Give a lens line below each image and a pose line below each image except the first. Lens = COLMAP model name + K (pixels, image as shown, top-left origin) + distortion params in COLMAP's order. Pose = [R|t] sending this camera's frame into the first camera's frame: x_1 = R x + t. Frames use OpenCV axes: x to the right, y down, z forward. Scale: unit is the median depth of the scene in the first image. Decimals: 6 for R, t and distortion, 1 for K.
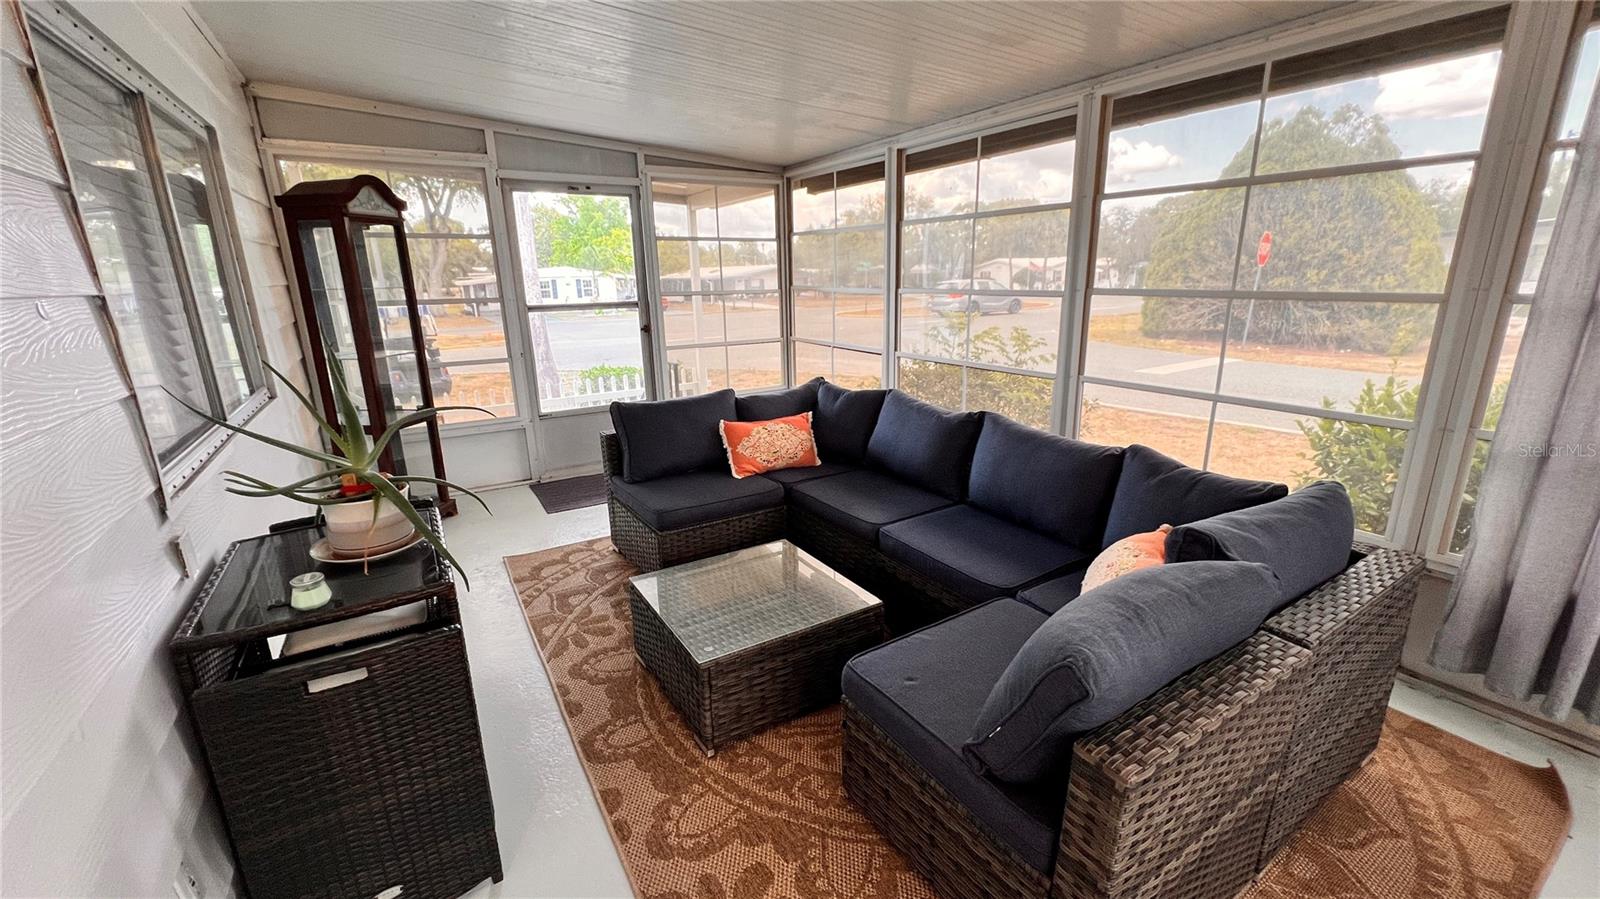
lens RADIAL K [[645.9, 0, 803.6], [0, 645.9, 448.4], [0, 0, 1]] dist [0.002944, 0.000385]
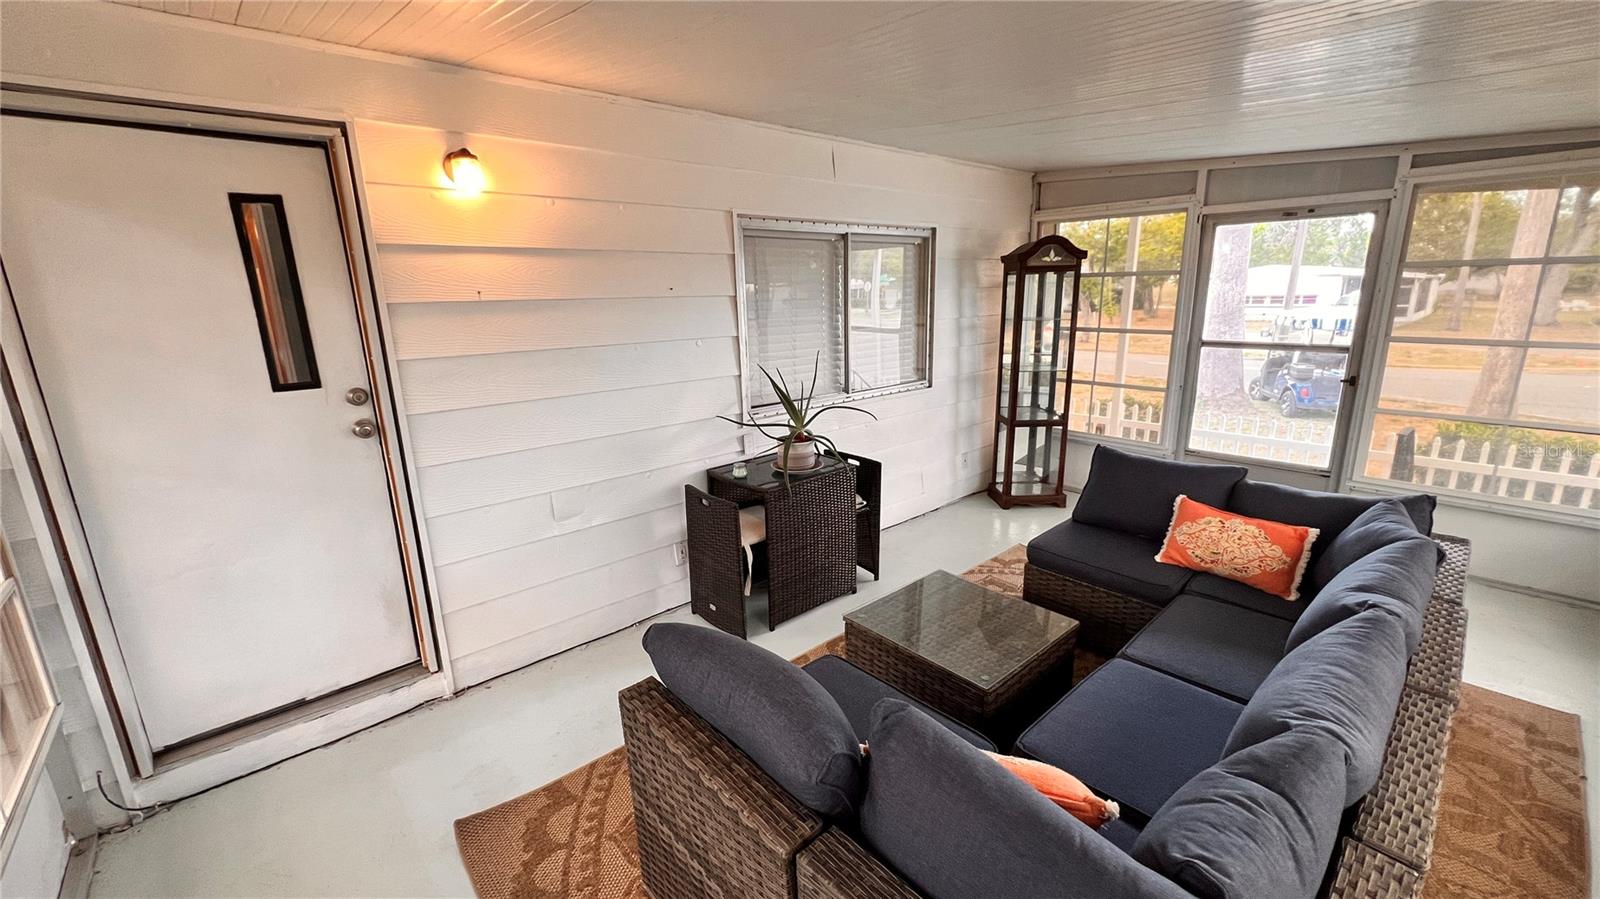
lens RADIAL K [[645.9, 0, 802.0], [0, 645.9, 447.3], [0, 0, 1]] dist [0.002944, 0.000385]
pose [[0.167307, 0.250400, -0.953576, 0.483141], [-0.241539, 0.948144, 0.206595, -0.129013], [0.955859, 0.195761, 0.219113, 0.244647]]
